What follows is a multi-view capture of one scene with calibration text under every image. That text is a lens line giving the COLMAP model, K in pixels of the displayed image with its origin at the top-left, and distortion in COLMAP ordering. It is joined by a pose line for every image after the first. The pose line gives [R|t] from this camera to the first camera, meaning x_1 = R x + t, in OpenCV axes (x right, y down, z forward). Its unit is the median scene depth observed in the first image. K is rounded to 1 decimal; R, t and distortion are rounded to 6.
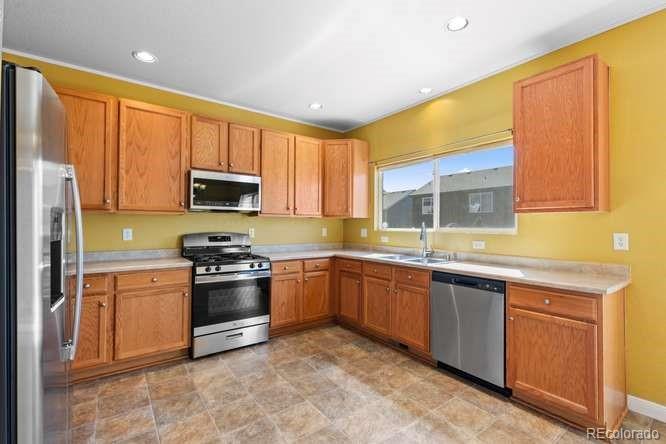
lens RADIAL K [[302.1, 0, 331.7], [0, 302.1, 220.7], [0, 0, 1]] dist [0.013805, -0.000088]
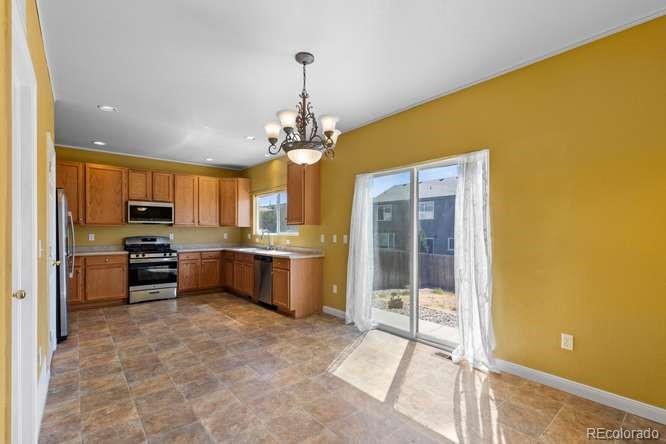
lens RADIAL K [[306.8, 0, 333.7], [0, 306.8, 234.1], [0, 0, 1]] dist [0.009185, -0.000094]
pose [[0.998643, -0.005419, 0.051797, 0.610390], [0.004141, 0.999685, 0.024737, -0.011451], [-0.051915, -0.024489, 0.998351, -0.826054]]
